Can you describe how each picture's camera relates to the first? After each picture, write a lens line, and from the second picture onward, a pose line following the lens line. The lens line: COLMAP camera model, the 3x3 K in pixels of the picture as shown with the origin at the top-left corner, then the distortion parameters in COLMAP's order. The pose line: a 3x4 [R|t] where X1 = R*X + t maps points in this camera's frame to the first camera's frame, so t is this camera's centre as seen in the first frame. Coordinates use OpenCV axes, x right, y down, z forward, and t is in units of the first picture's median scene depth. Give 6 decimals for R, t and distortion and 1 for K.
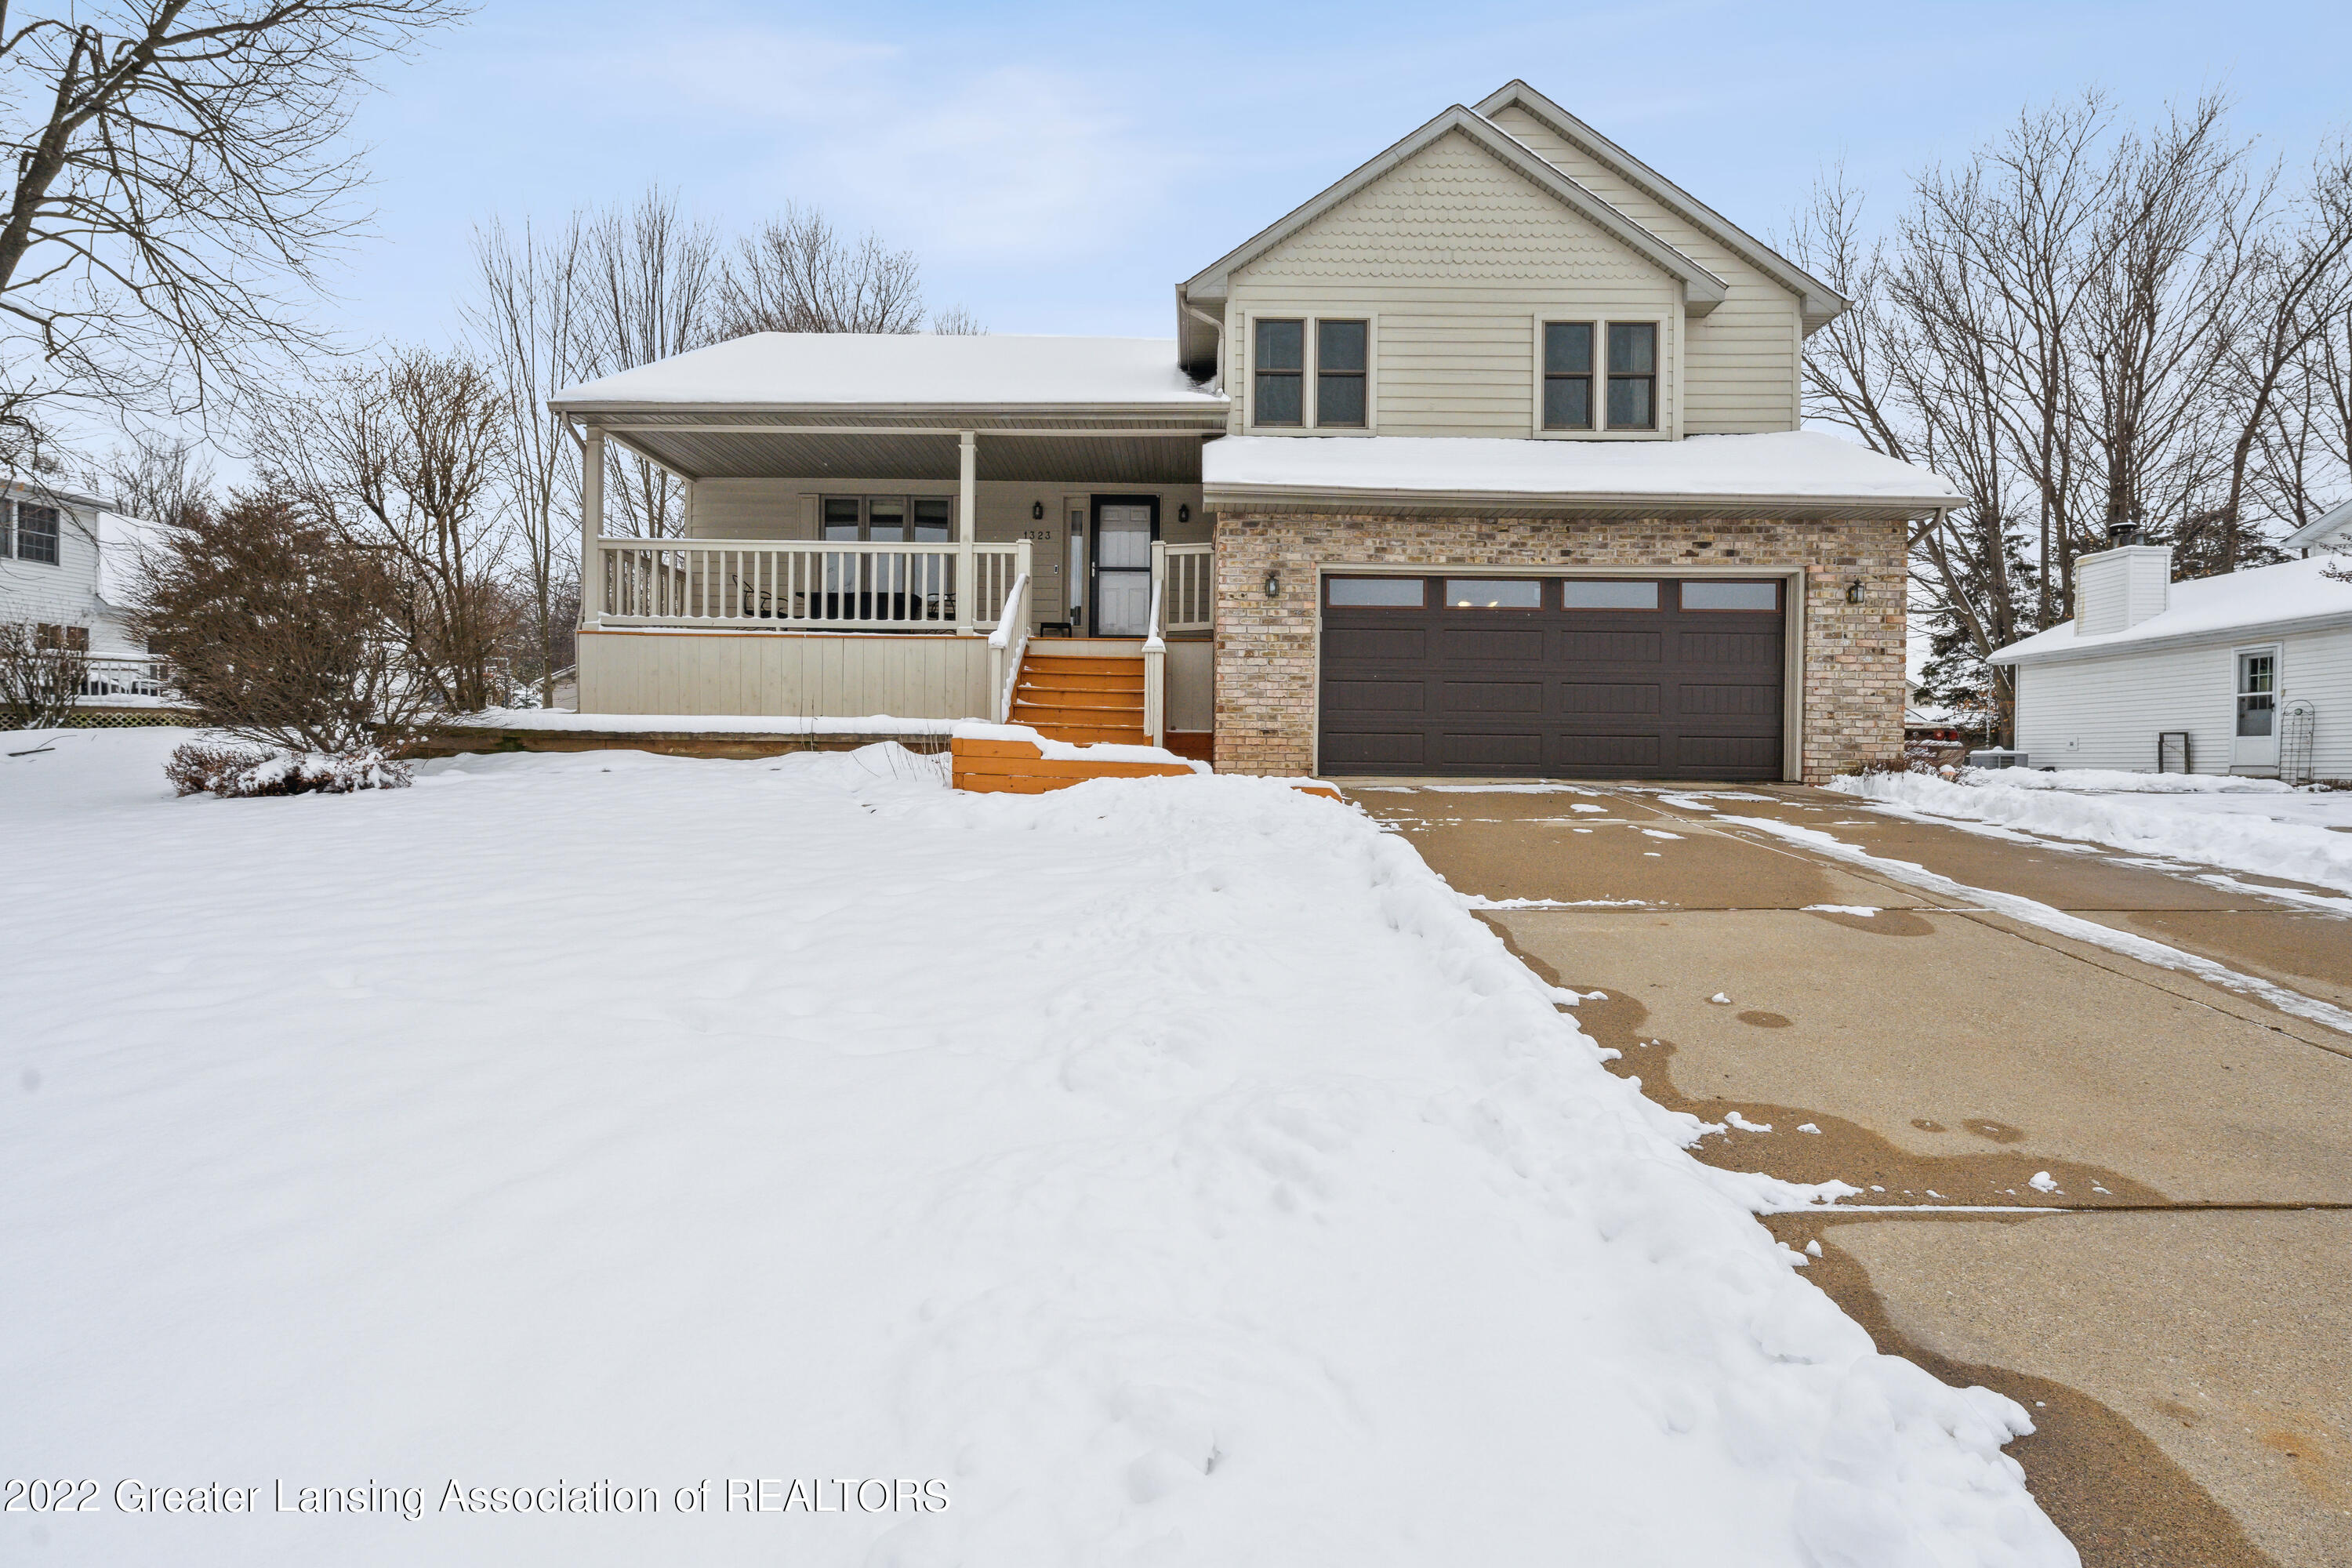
lens RADIAL K [[1155.0, 0, 1176.0], [0, 1155.0, 784.0], [0, 0, 1]] dist [-0.000059, 0.000063]
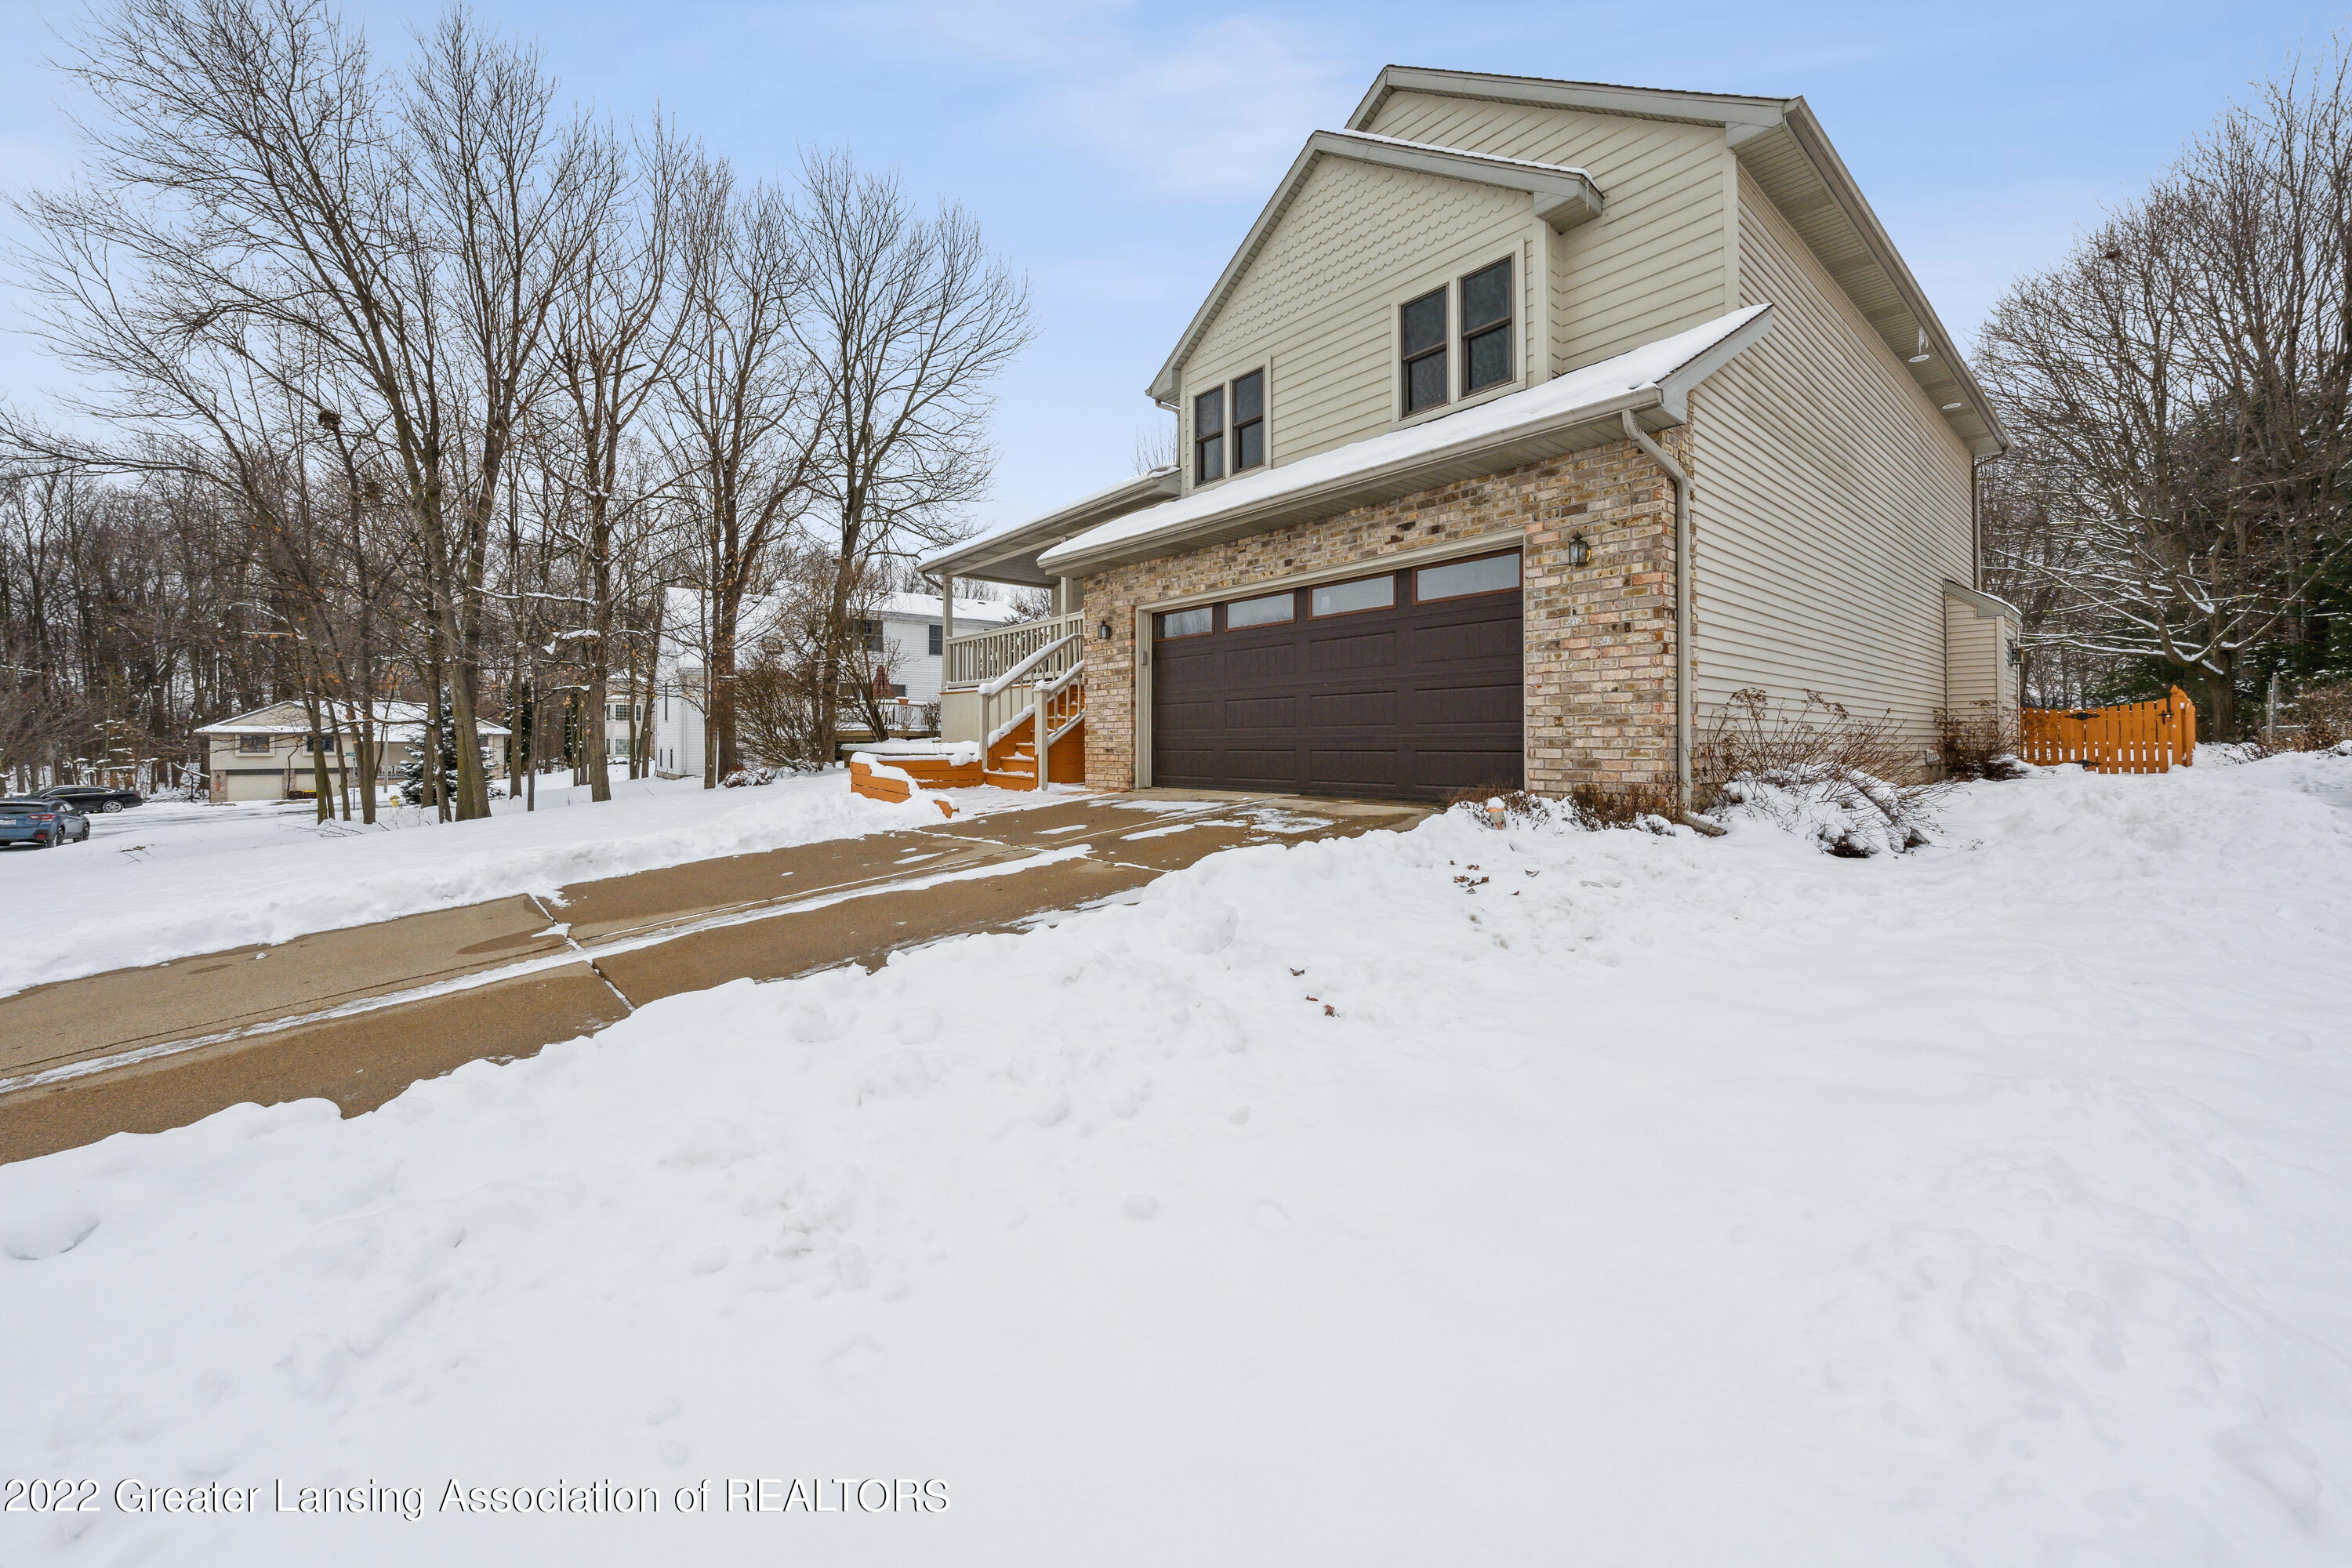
lens RADIAL K [[890.3, 0, 1177.5], [0, 890.3, 733.1], [0, 0, 1]] dist [-0.000817, -0.000039]
pose [[0.655630, -0.023477, -0.754717, 0.835227], [0.004739, 0.999625, -0.026978, -0.037834], [0.755068, 0.014111, 0.655495, 0.443675]]
